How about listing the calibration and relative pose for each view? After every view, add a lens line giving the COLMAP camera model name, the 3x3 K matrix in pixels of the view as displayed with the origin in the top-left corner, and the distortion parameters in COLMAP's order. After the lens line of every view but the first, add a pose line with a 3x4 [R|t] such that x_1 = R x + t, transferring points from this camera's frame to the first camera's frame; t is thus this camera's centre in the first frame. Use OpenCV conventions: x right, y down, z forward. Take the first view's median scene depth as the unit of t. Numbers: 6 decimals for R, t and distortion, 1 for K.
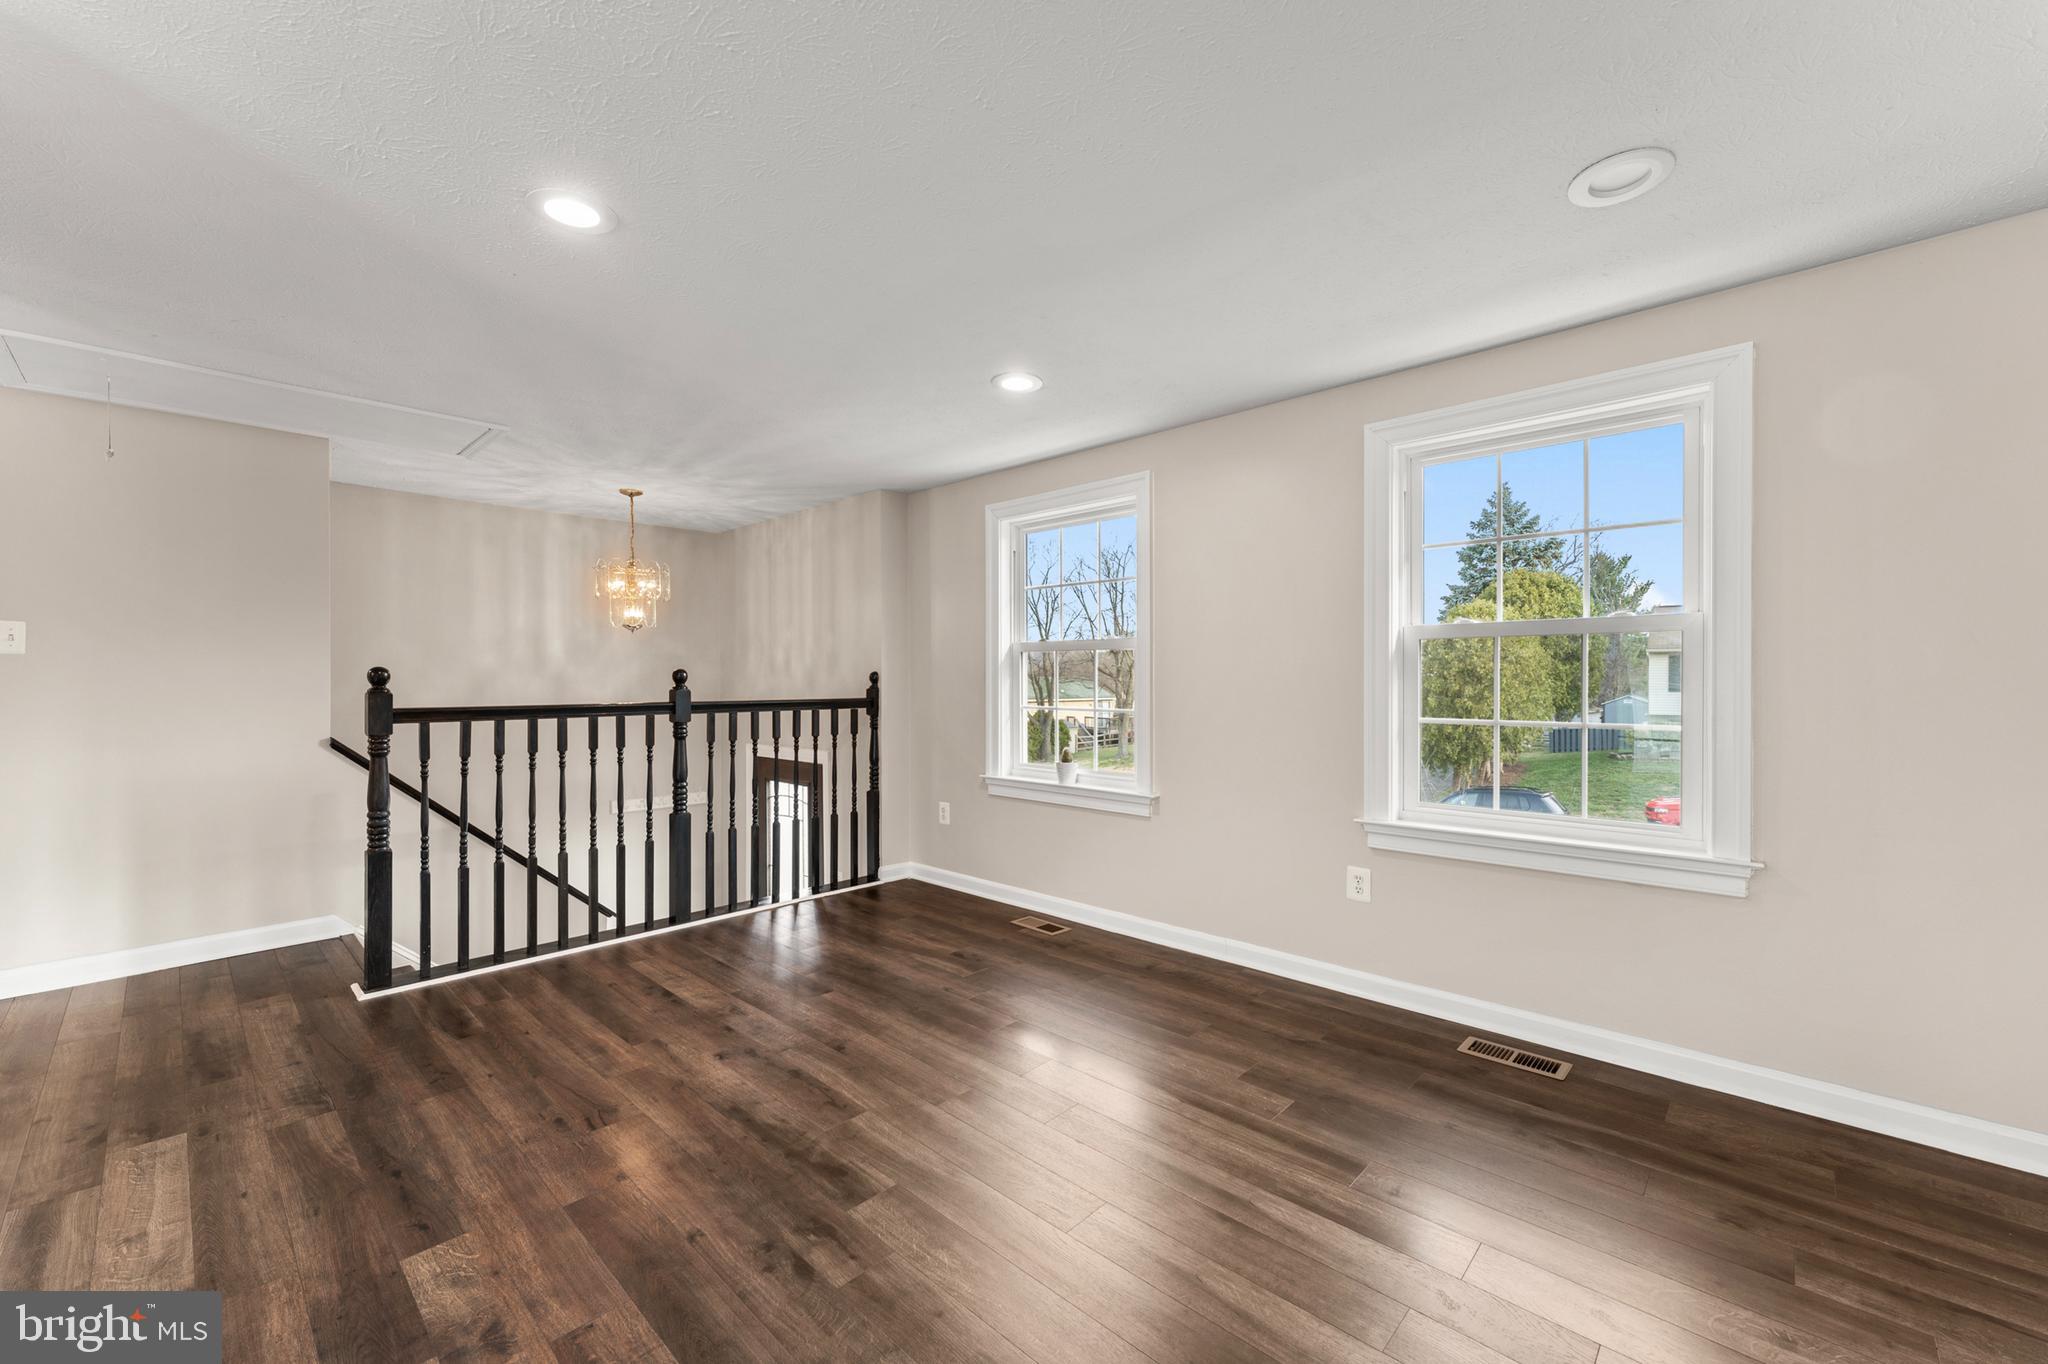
lens RADIAL K [[819.1, 0, 1028.8], [0, 819.1, 685.7], [0, 0, 1]] dist [0.001209, 0.000395]
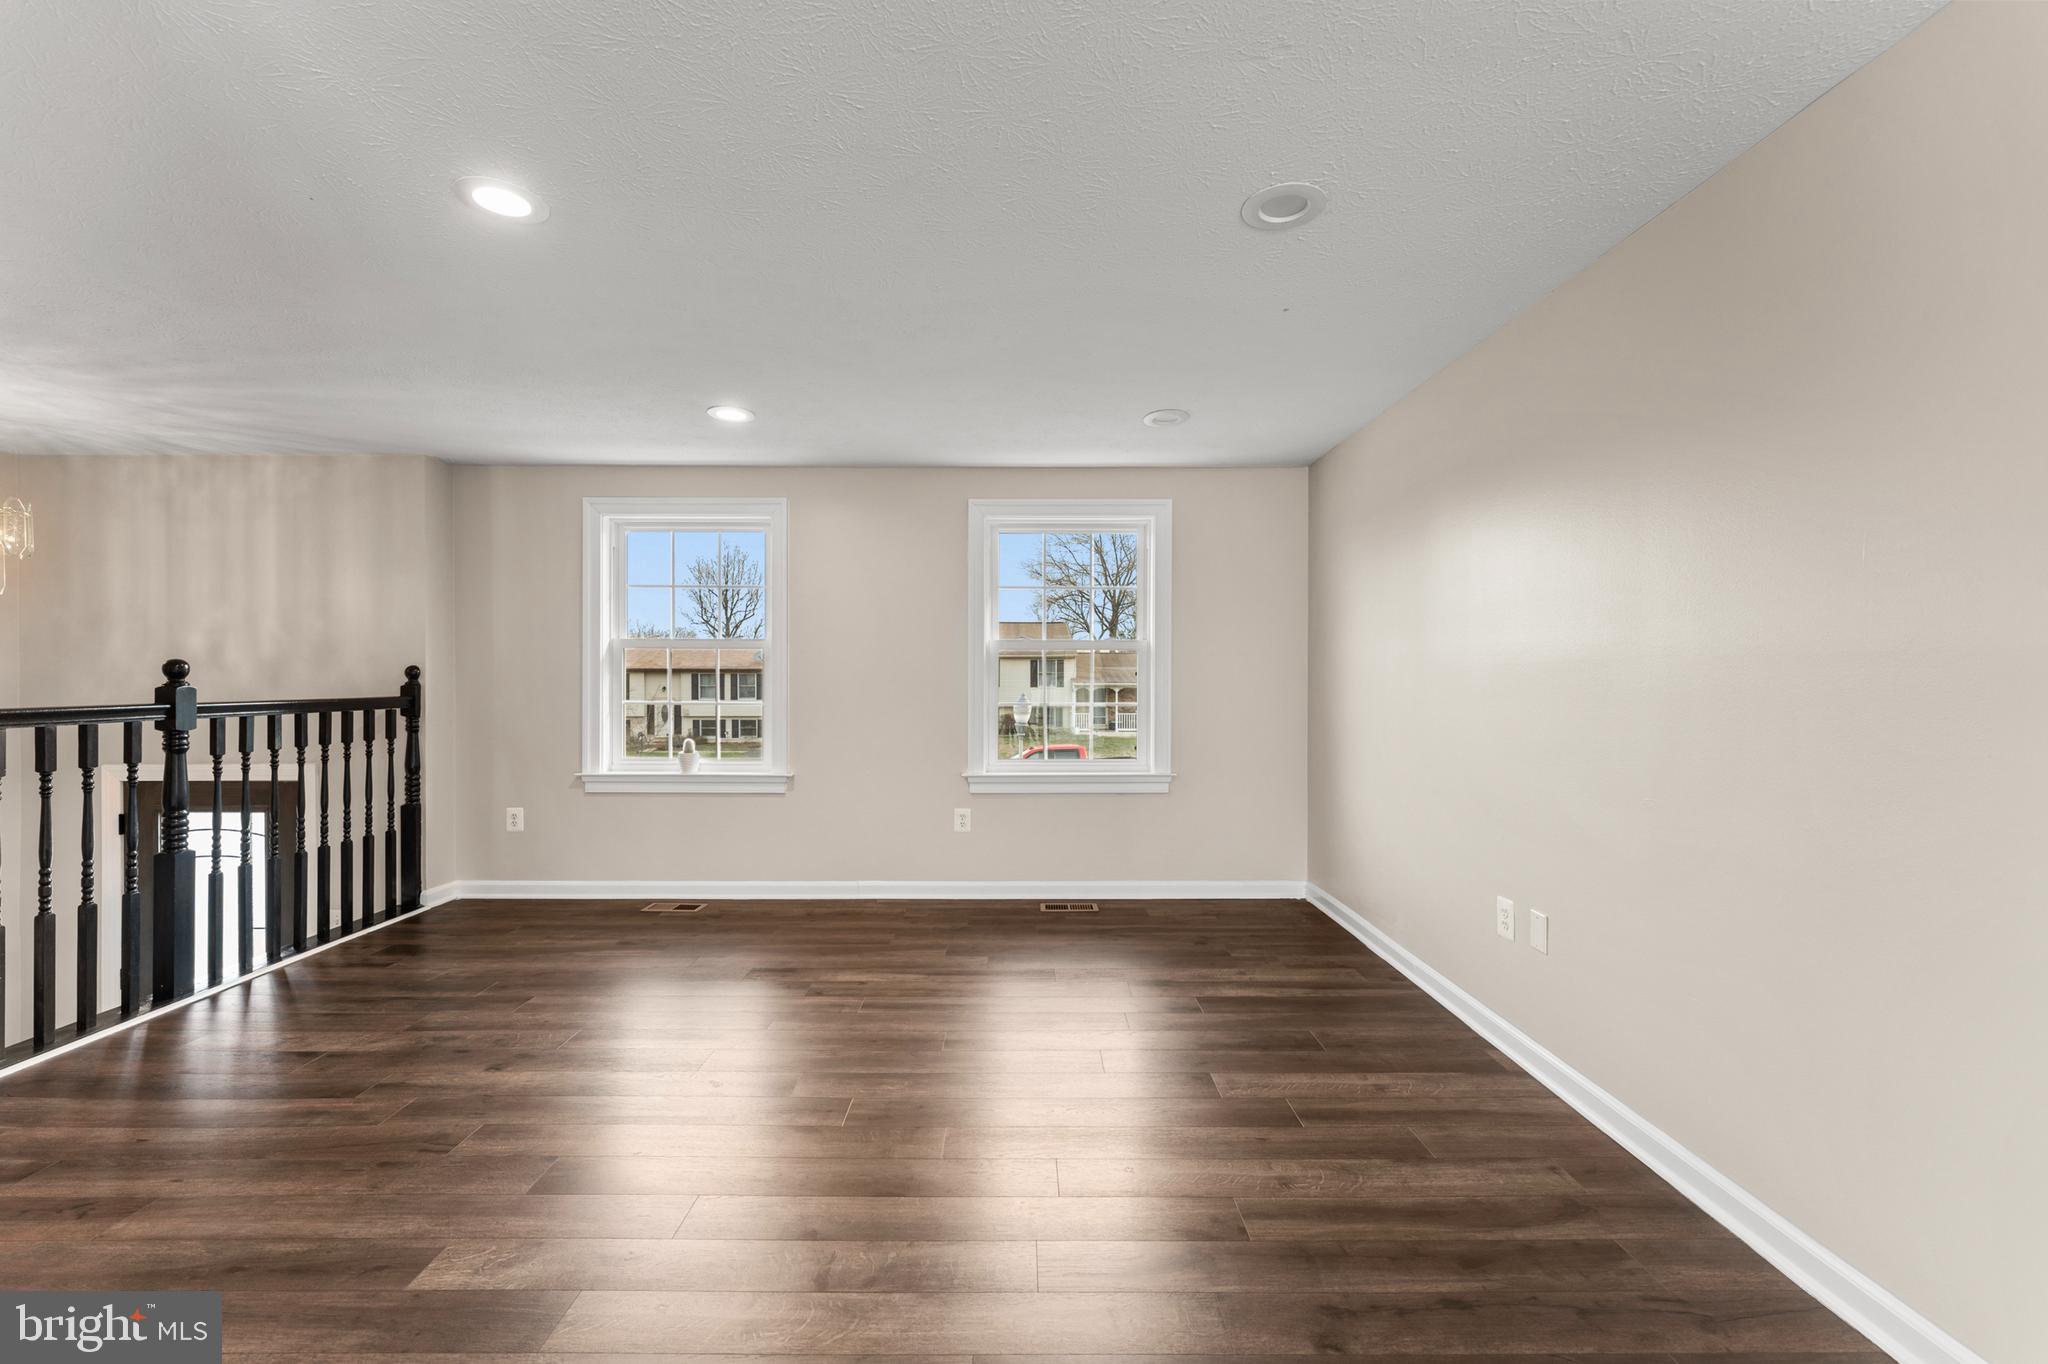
lens RADIAL K [[819.1, 0, 1002.1], [0, 819.1, 683.7], [0, 0, 1]] dist [0.001209, 0.000395]
pose [[0.732558, -0.002395, 0.680701, -0.490925], [0.003001, 0.999995, 0.000289, 0.004847], [-0.680699, 0.001831, 0.732561, -0.084597]]
